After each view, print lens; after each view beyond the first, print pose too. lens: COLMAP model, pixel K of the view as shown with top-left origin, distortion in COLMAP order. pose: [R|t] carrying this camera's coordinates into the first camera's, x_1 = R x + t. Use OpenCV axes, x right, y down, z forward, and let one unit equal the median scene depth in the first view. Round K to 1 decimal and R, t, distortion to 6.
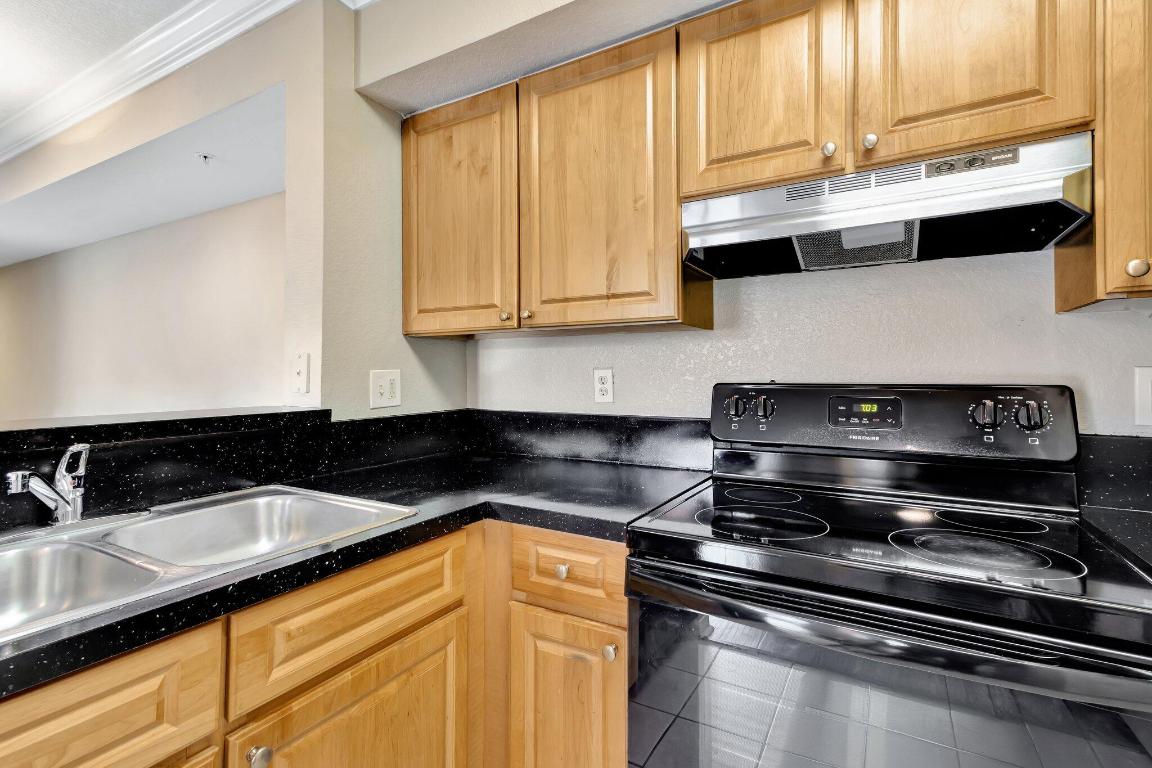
lens RADIAL K [[528.7, 0, 573.8], [0, 528.7, 363.4], [0, 0, 1]] dist [0.028924, -0.000549]
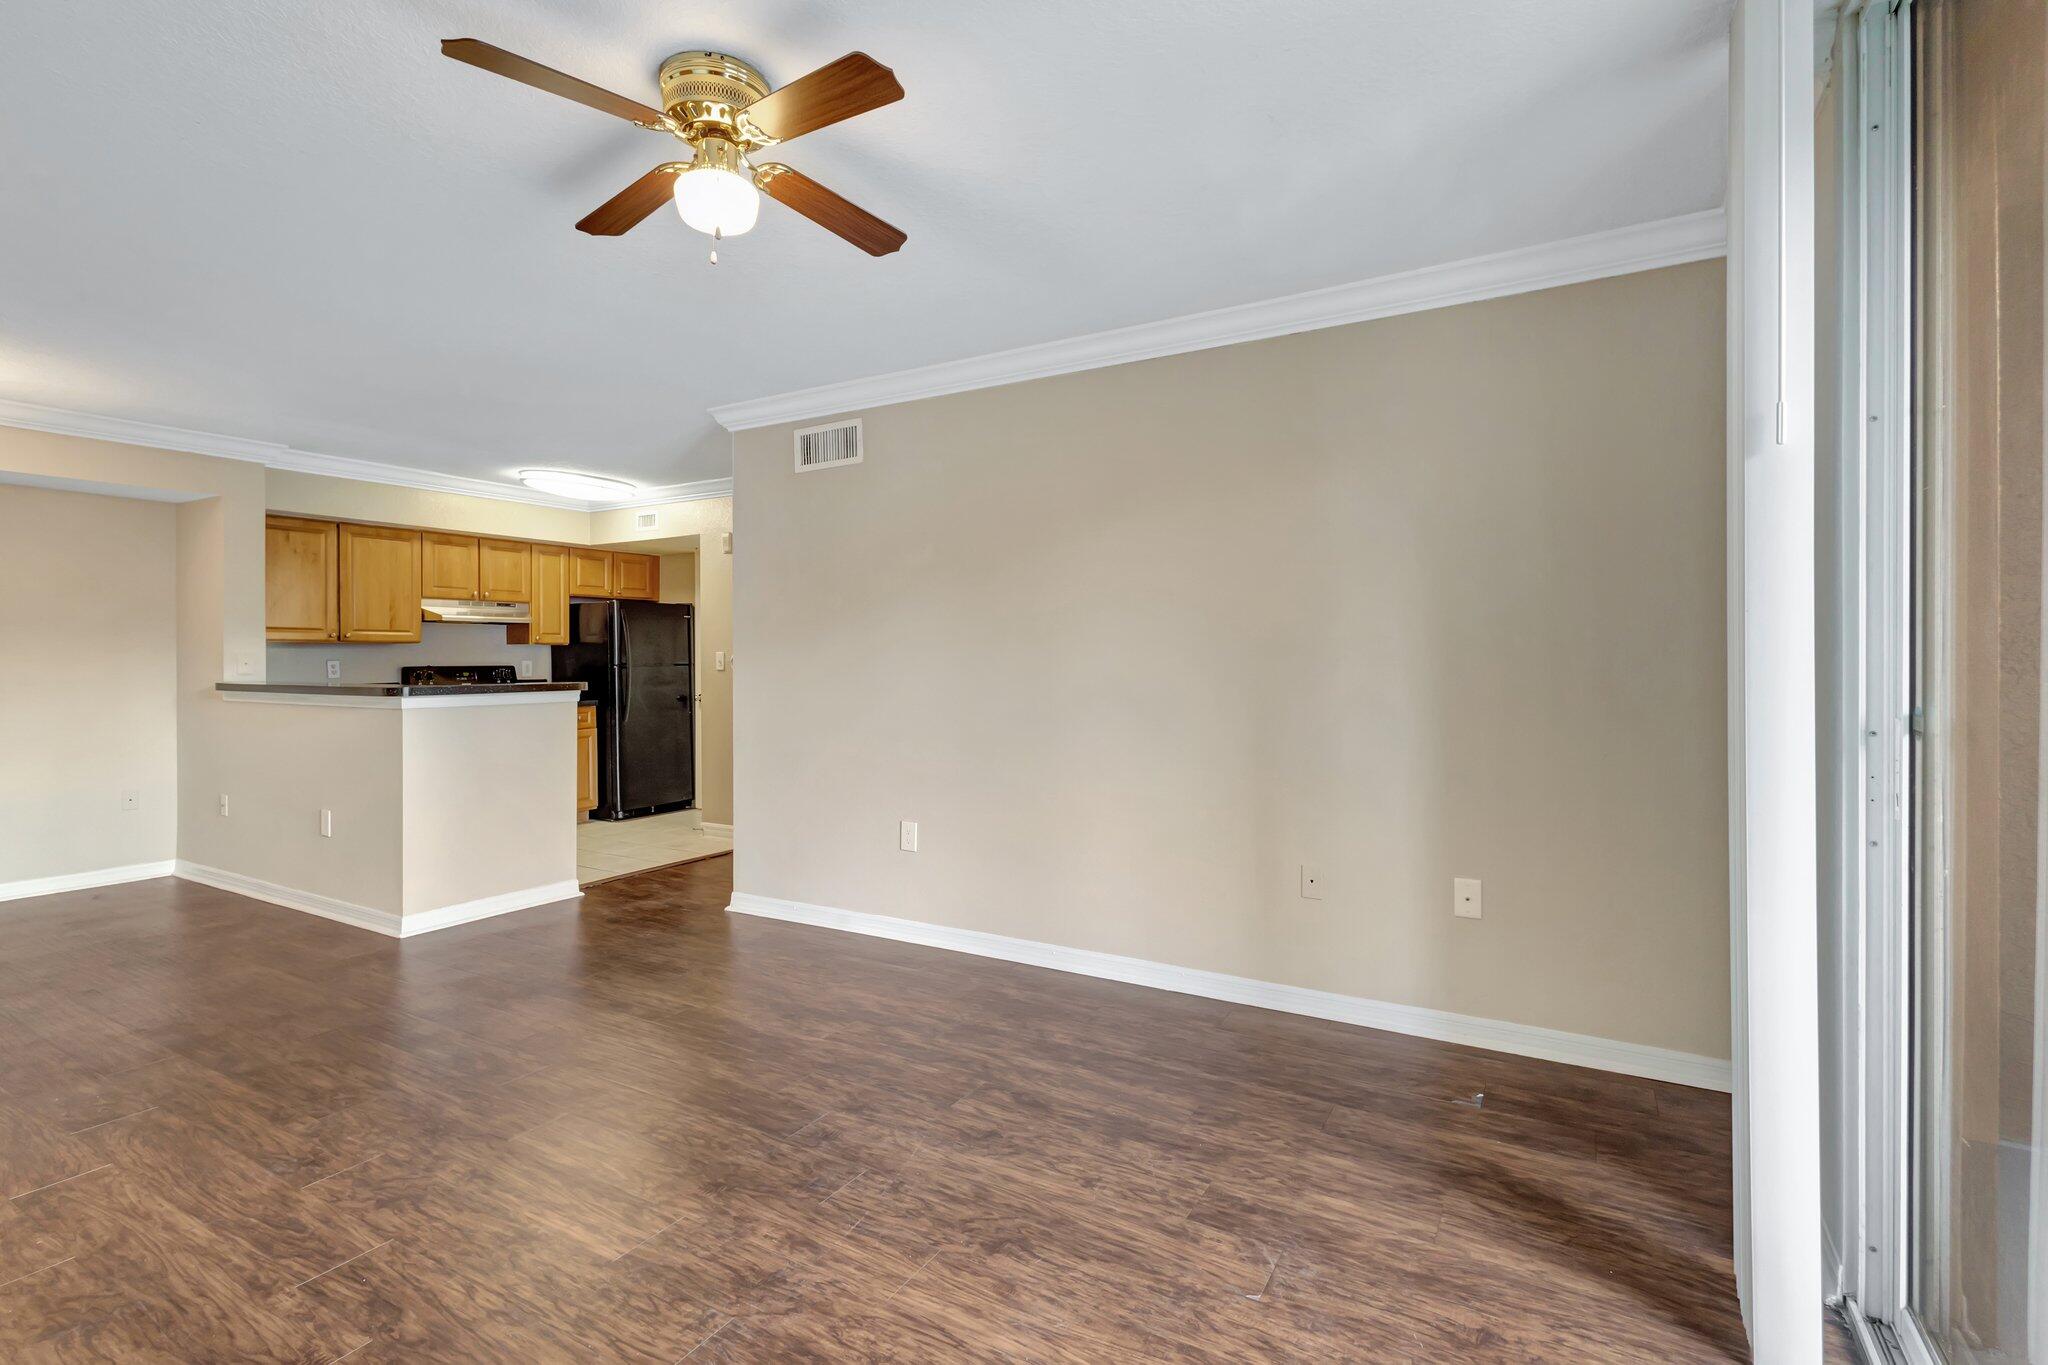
lens RADIAL K [[944.8, 0, 1026.4], [0, 944.8, 659.0], [0, 0, 1]] dist [0.005404, -0.000164]
pose [[0.003526, 0.000815, 0.999993, -4.534833], [-0.014760, 0.999891, -0.000762, -0.039036], [-0.999885, -0.014758, 0.003537, -2.051484]]
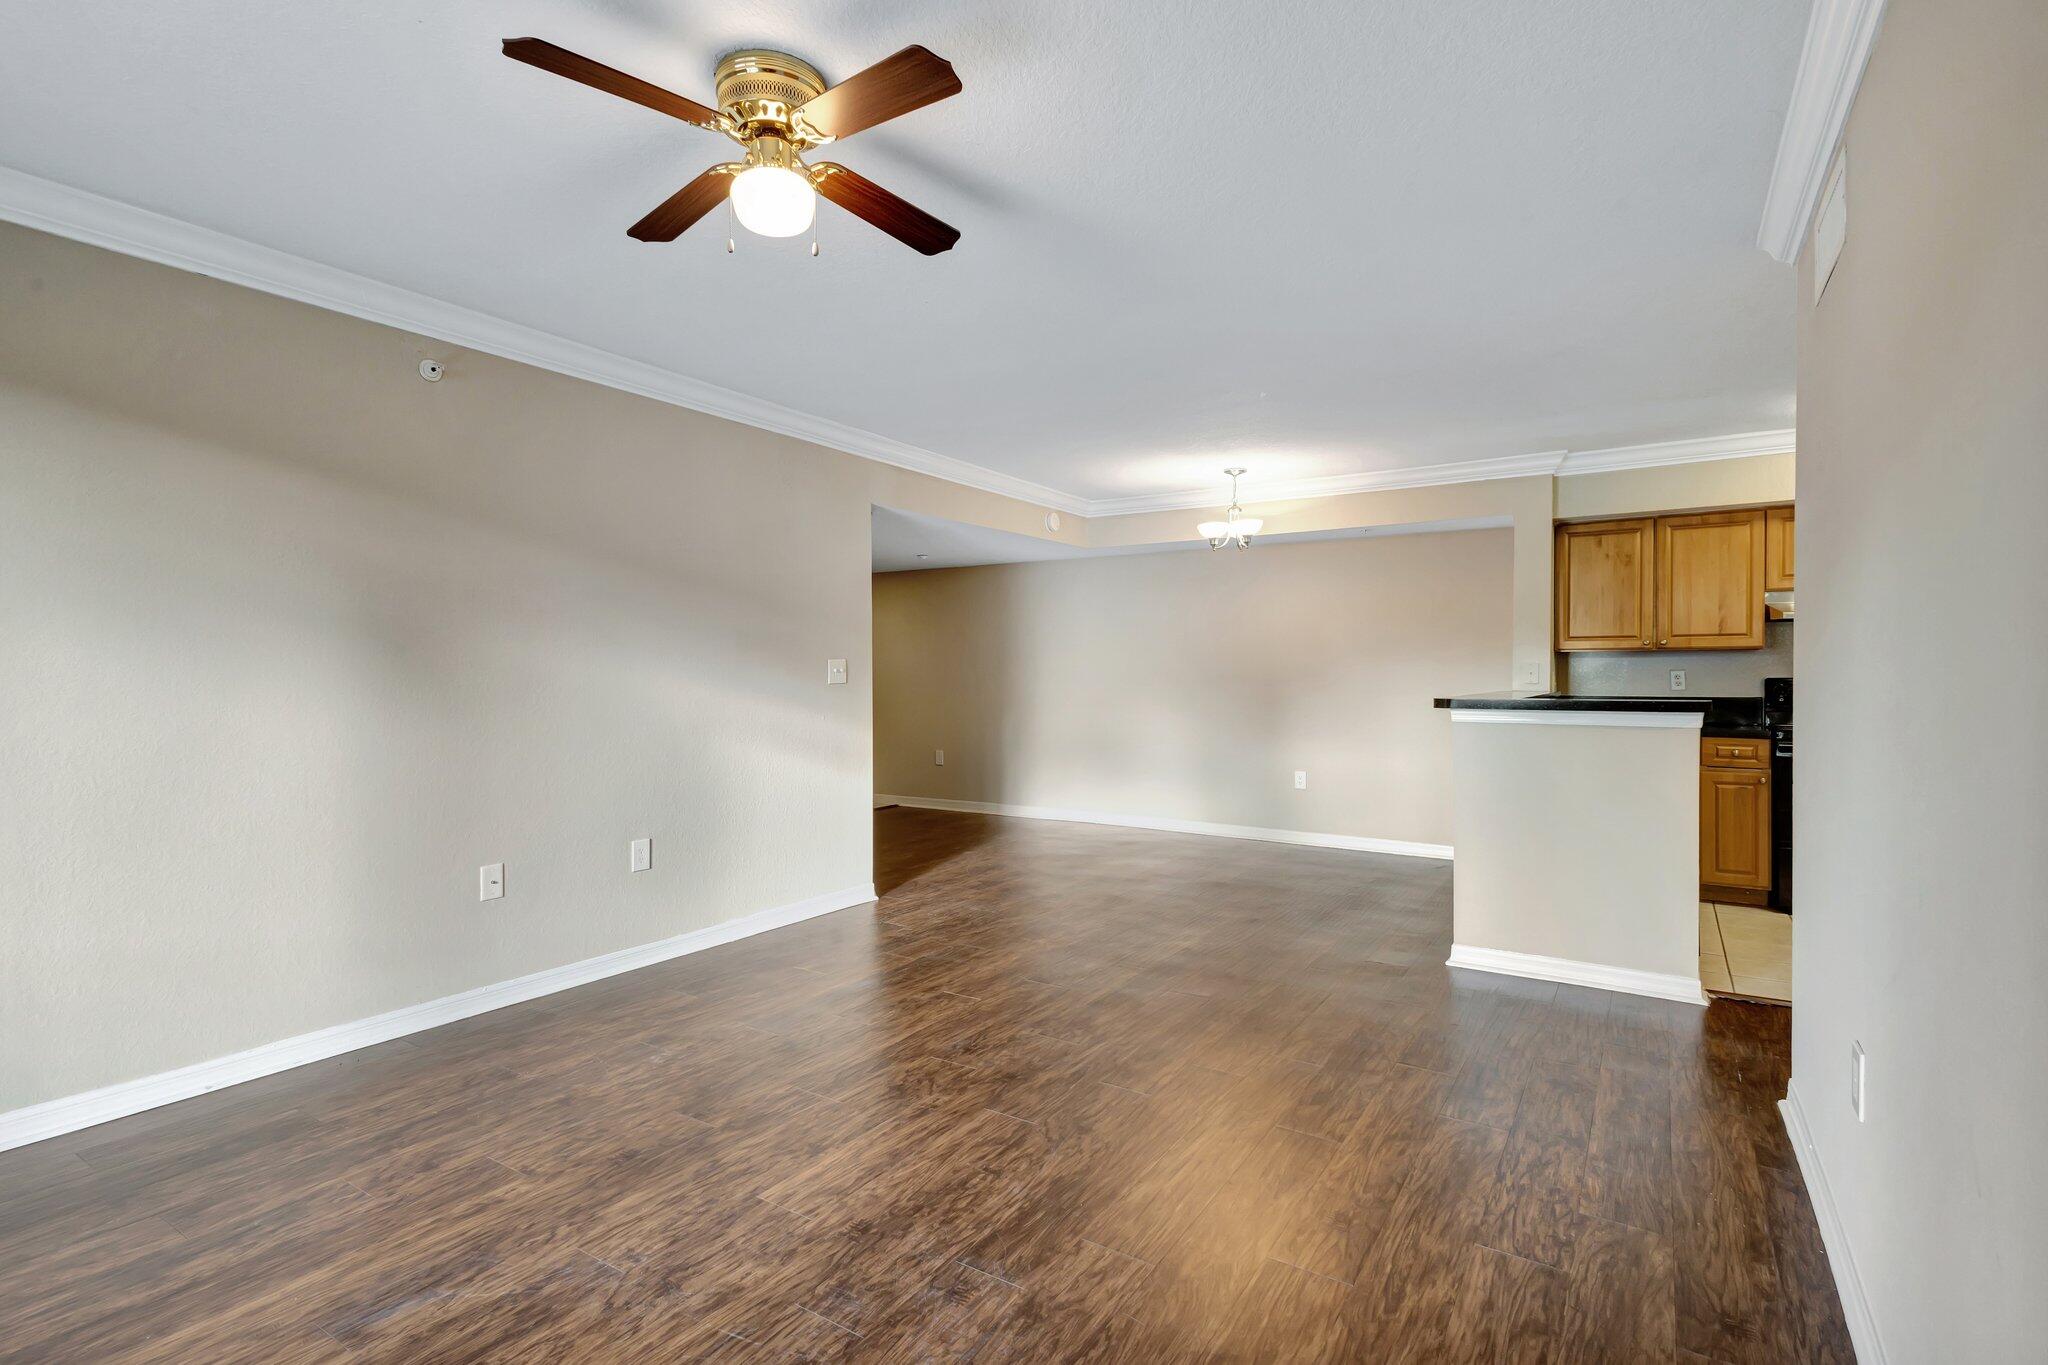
lens RADIAL K [[969.1, 0, 1017.2], [0, 969.1, 680.8], [0, 0, 1]] dist [0.005056, 0.000468]
pose [[0.998899, 0.000068, -0.046910, -2.615215], [0.001080, 0.999701, 0.024443, -0.047740], [0.046897, -0.024467, 0.998600, -3.039993]]
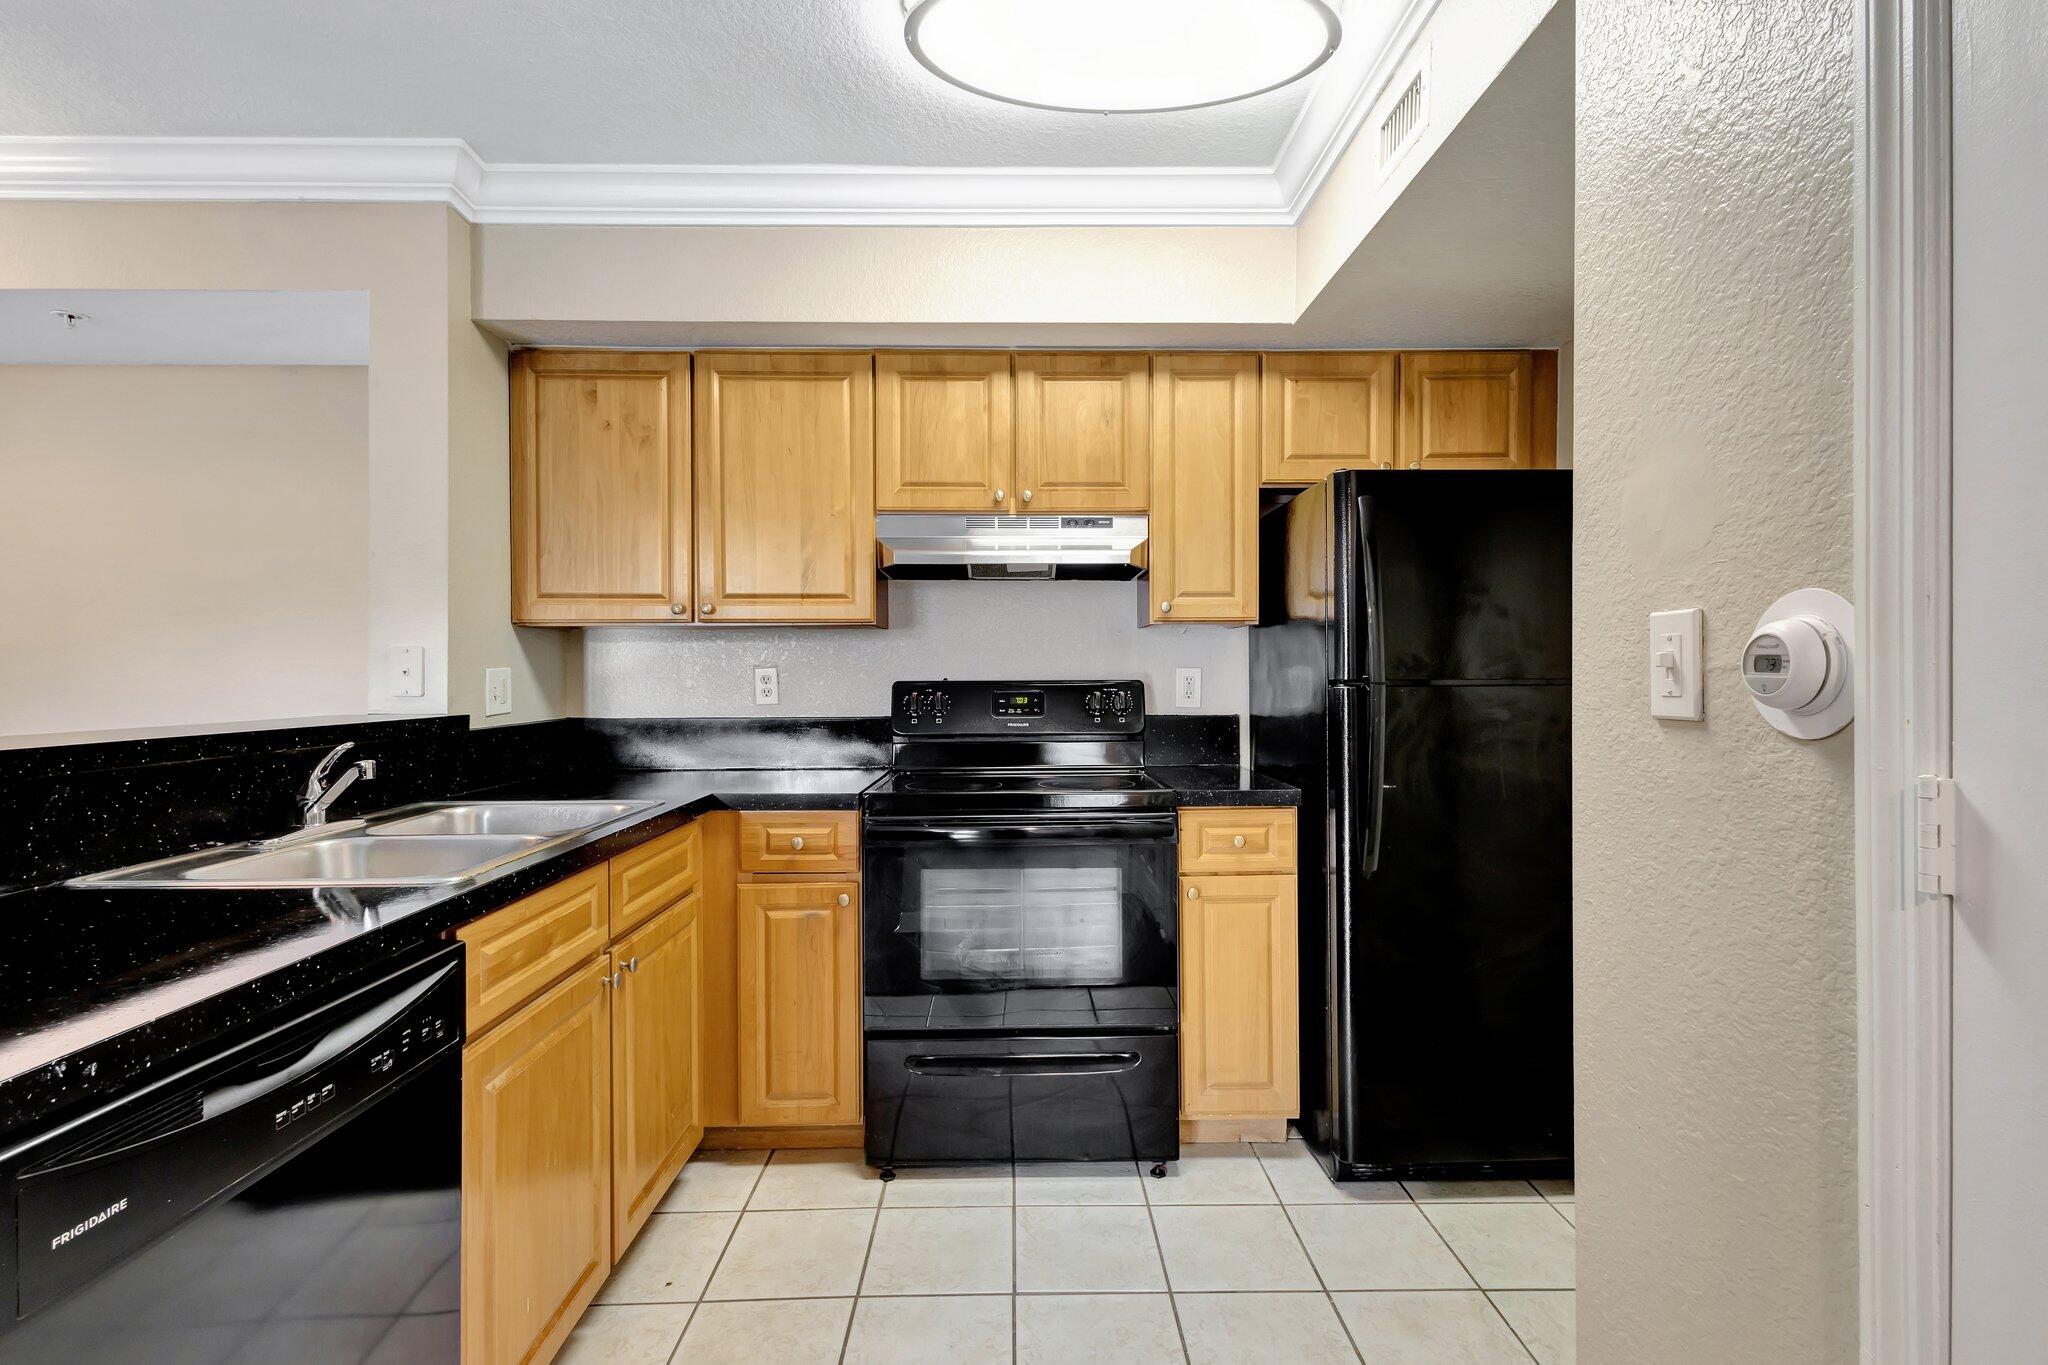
lens RADIAL K [[969.1, 0, 1017.2], [0, 969.1, 680.8], [0, 0, 1]] dist [0.005056, 0.000468]
pose [[0.856806, -0.004745, 0.515617, -0.579923], [-0.008807, 0.999677, 0.023835, -0.012925], [-0.515564, -0.024963, 0.856487, -0.863601]]
